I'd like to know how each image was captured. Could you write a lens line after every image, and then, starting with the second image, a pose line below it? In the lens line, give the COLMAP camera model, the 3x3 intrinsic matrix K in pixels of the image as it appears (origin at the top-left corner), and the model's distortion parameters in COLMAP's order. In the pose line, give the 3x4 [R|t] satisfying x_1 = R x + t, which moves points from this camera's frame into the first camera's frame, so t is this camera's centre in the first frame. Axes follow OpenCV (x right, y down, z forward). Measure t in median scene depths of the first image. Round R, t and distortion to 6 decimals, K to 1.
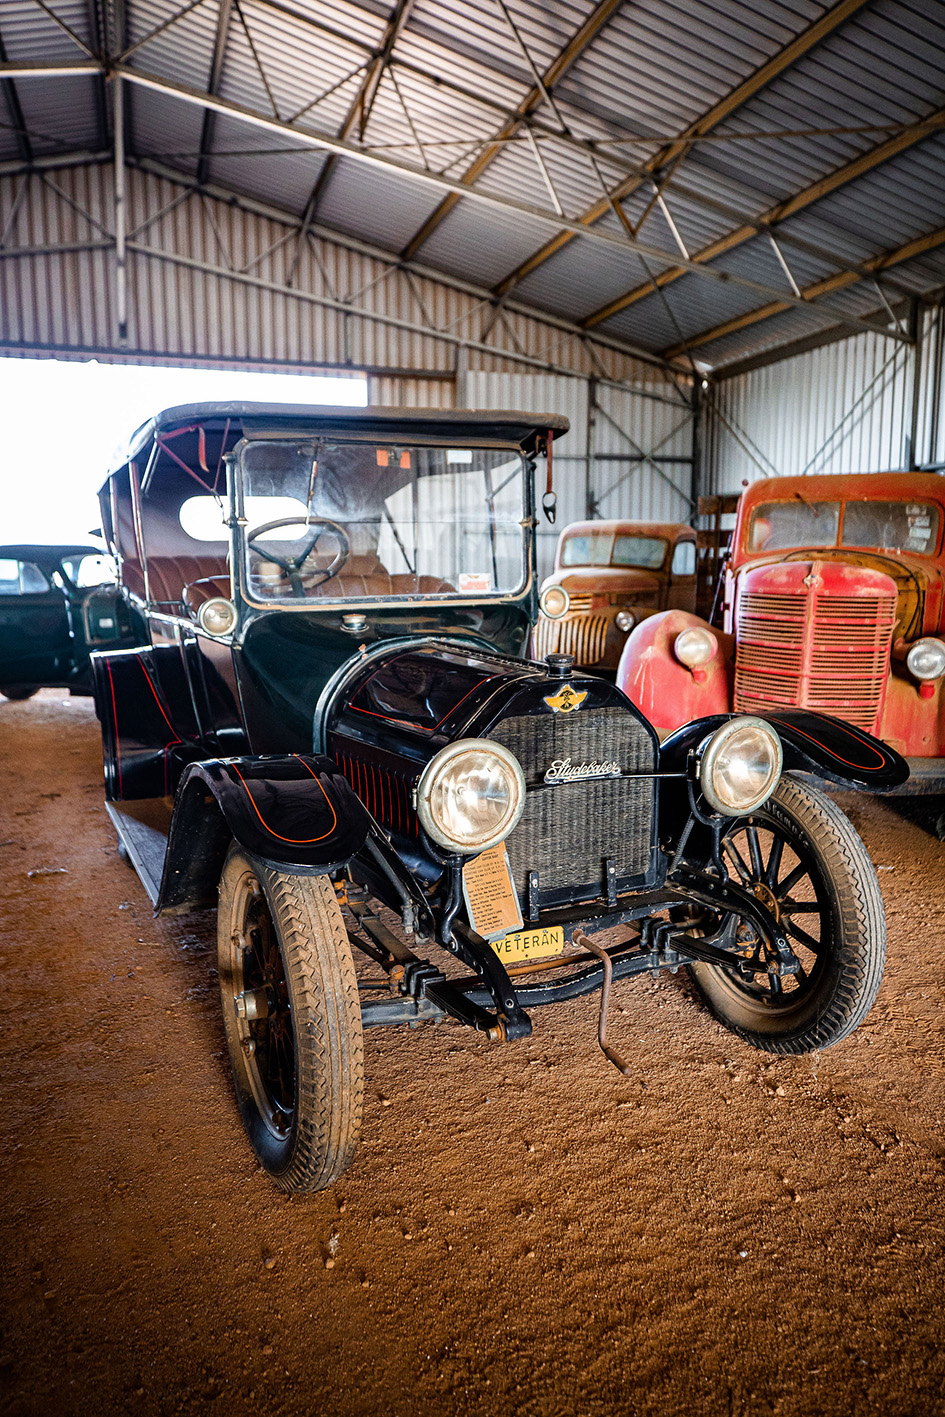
lens RADIAL K [[1031.6, 0, 472.5], [0, 1031.6, 708.5], [0, 0, 1]] dist [-0.003548, 0.030599]
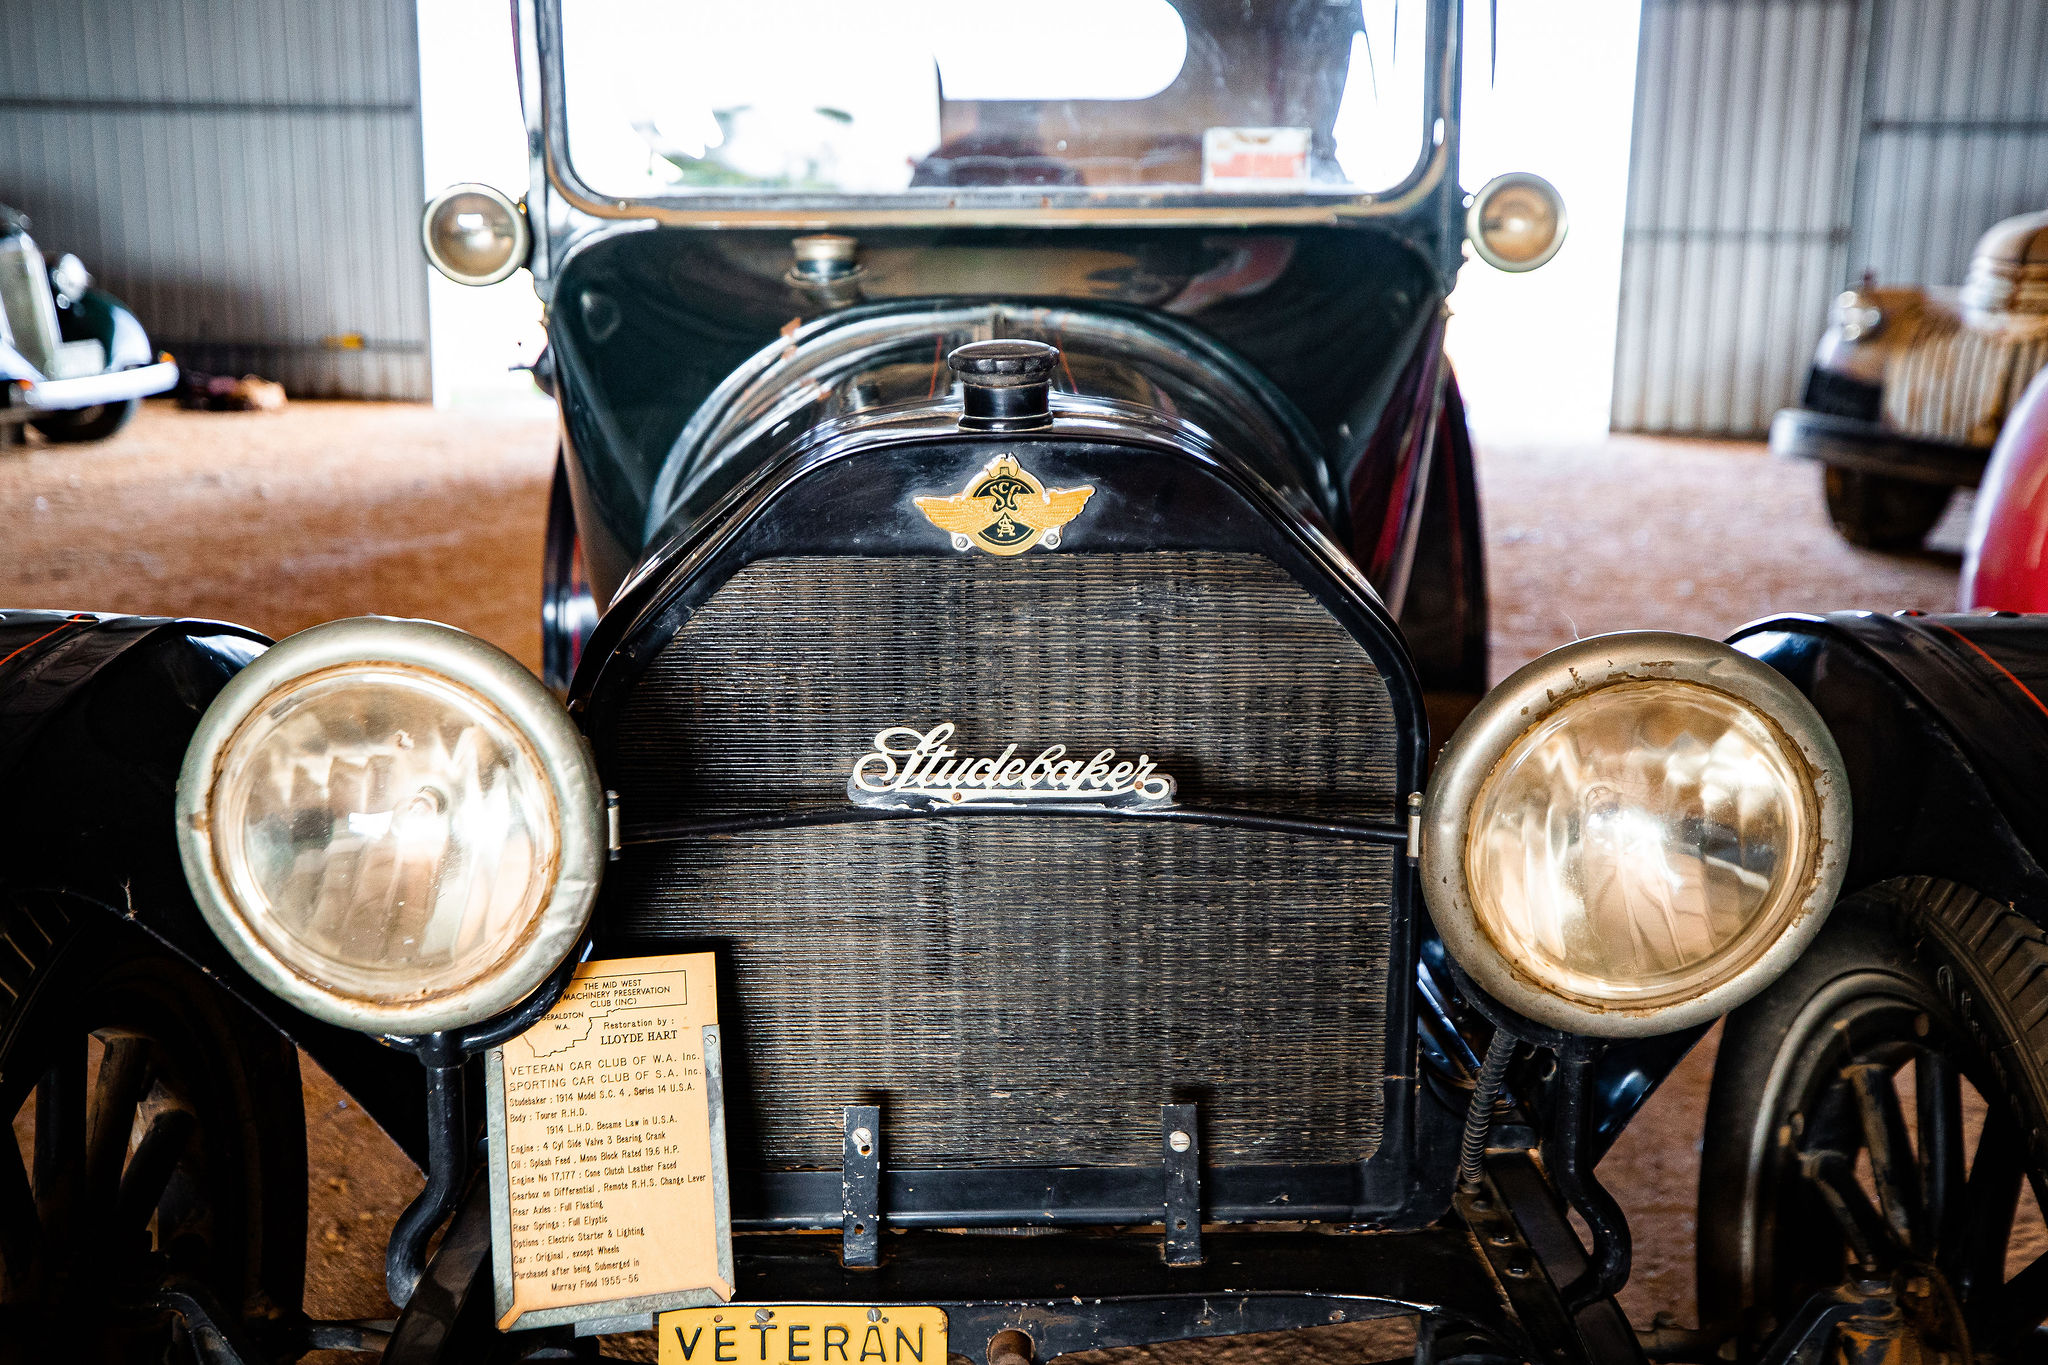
lens RADIAL K [[2063.8, 0, 1020.5], [0, 2063.8, 638.1], [0, 0, 1]] dist [0.045793, 0.003855]
pose [[0.902283, 0.096458, -0.420215, 0.077012], [-0.071771, 0.994656, 0.074212, -0.003671], [0.425128, -0.036801, 0.904385, 0.118100]]
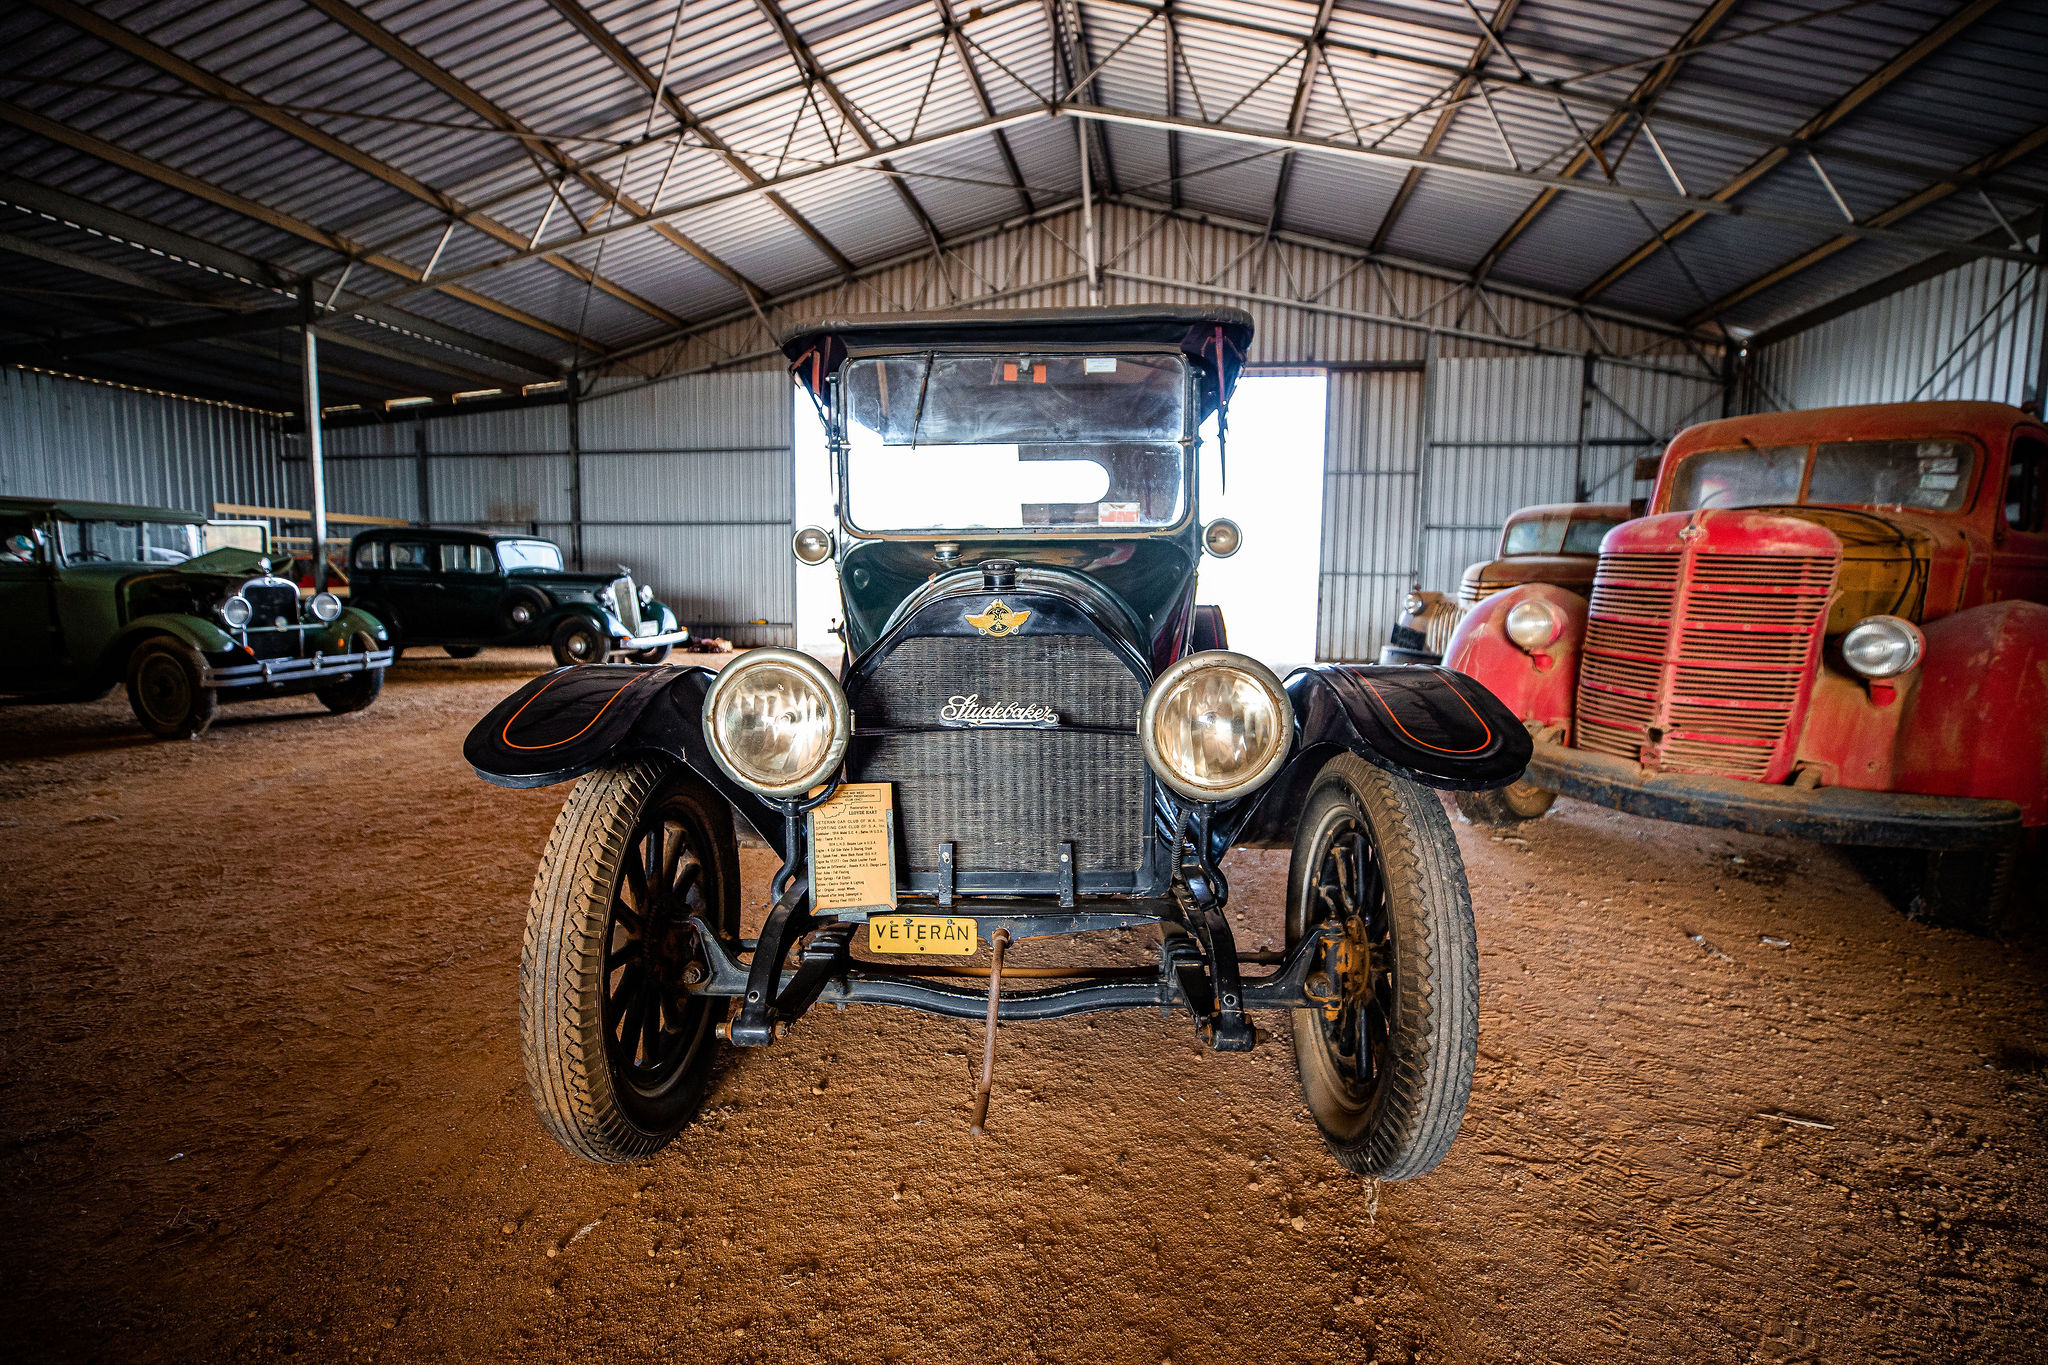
lens RADIAL K [[949.8, 0, 1028.0], [0, 949.8, 686.6], [0, 0, 1]] dist [-0.046254, 0.014379]
pose [[0.887070, 0.061495, -0.457521, 0.100653], [-0.071976, 0.997391, -0.005493, 0.009934], [0.455990, 0.037803, 0.889182, 0.093026]]
